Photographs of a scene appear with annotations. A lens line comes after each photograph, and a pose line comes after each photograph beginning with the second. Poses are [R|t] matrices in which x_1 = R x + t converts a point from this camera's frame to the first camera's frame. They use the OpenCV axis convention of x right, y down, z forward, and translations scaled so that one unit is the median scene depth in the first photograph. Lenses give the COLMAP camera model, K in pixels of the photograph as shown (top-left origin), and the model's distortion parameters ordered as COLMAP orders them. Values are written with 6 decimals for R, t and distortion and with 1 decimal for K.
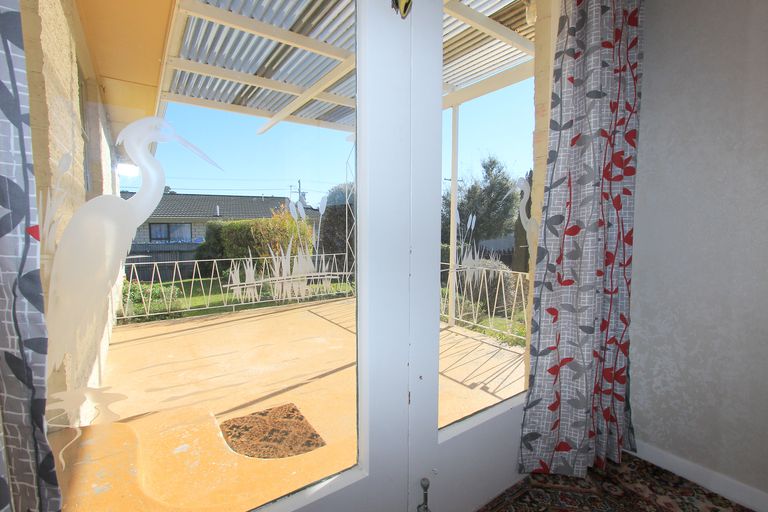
lens RADIAL K [[352.9, 0, 380.8], [0, 352.9, 256.1], [0, 0, 1]] dist [-0.005889, -0.001100]
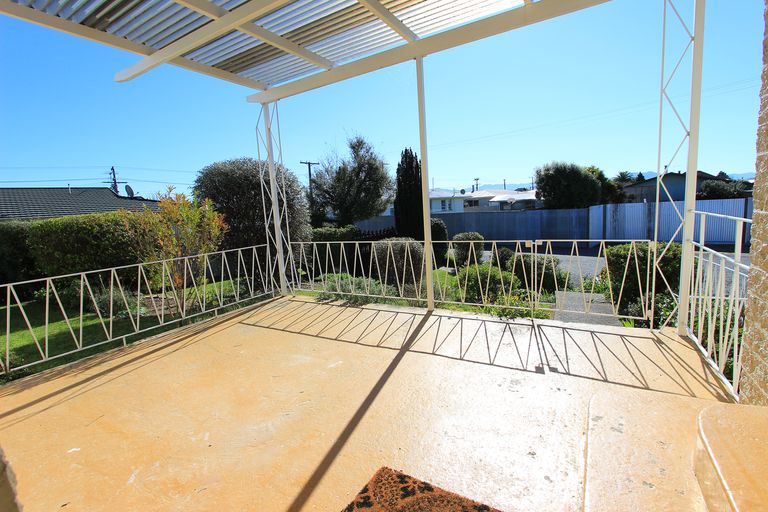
lens RADIAL K [[352.9, 0, 385.5], [0, 352.9, 253.6], [0, 0, 1]] dist [-0.005889, -0.001100]
pose [[0.908902, -0.115177, 0.400789, -0.179211], [0.101050, 0.993288, 0.056288, -0.003533], [-0.404582, -0.010661, 0.914440, 0.158073]]
